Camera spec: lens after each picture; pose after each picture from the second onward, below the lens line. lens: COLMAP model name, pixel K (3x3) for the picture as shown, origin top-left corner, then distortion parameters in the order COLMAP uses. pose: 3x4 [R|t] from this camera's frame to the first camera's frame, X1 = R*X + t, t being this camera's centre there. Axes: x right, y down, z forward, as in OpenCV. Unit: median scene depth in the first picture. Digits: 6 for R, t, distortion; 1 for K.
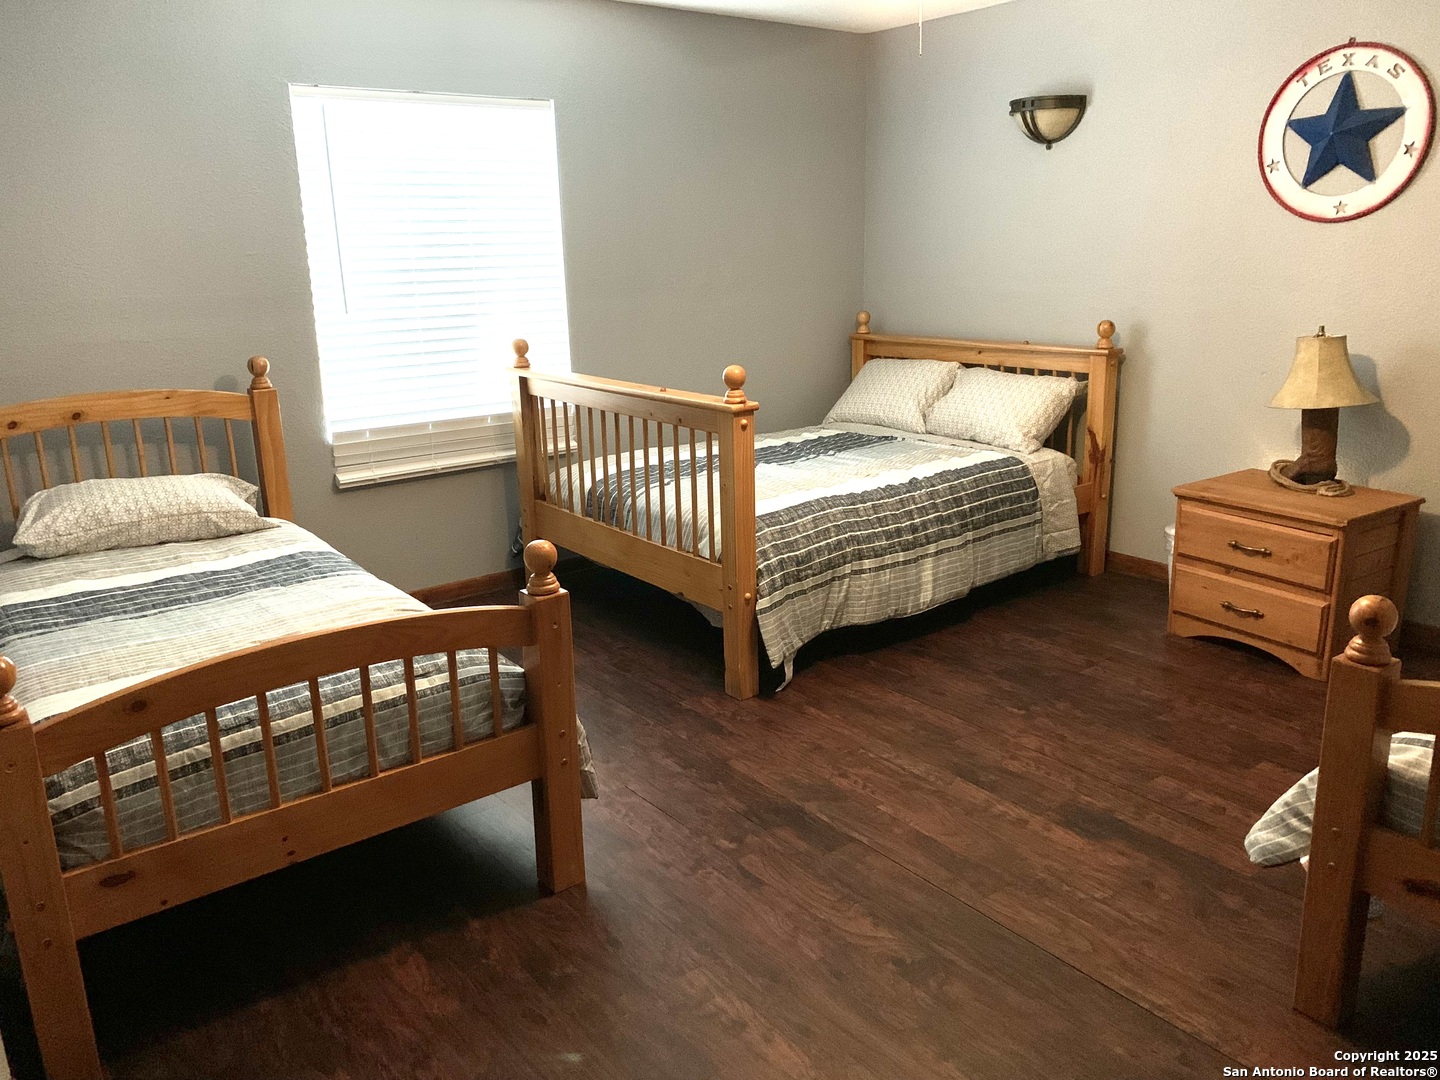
lens RADIAL K [[1112.4, 0, 720.0], [0, 1112.4, 540.0], [0, 0, 1]] dist [-0.005706, -0.003908]
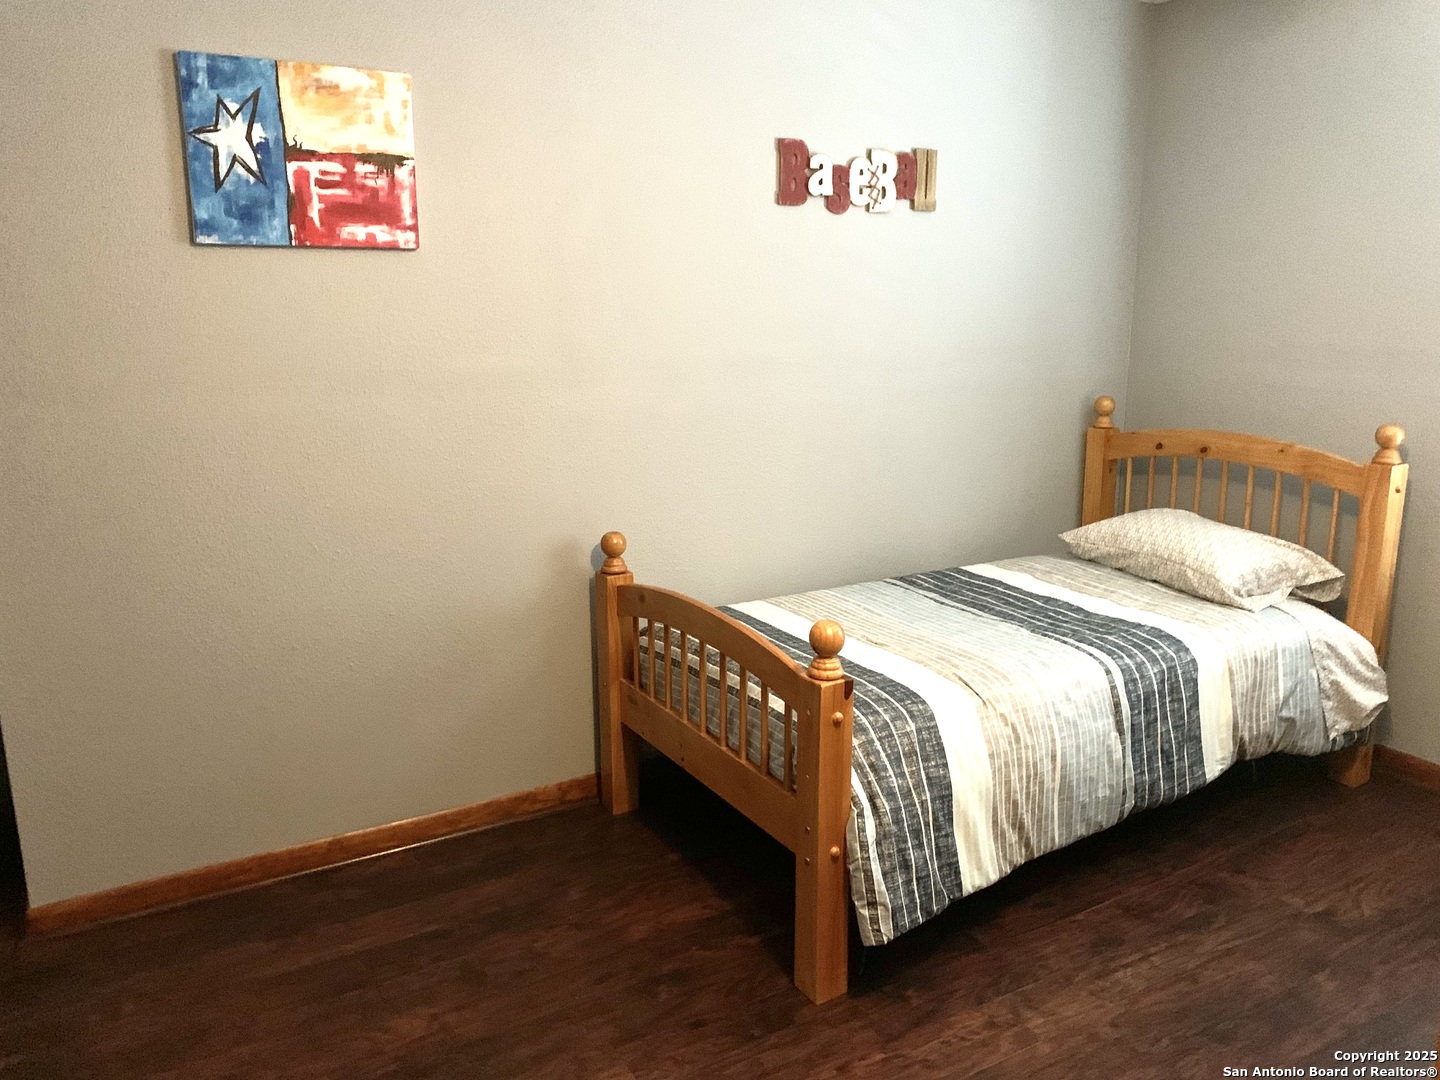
lens RADIAL K [[1112.4, 0, 720.0], [0, 1112.4, 540.0], [0, 0, 1]] dist [-0.005706, -0.003908]
pose [[-0.118597, 0.244118, -0.962466, 0.560740], [-0.254229, 0.929532, 0.267092, -0.222771], [0.959845, 0.276363, -0.048177, 0.728779]]
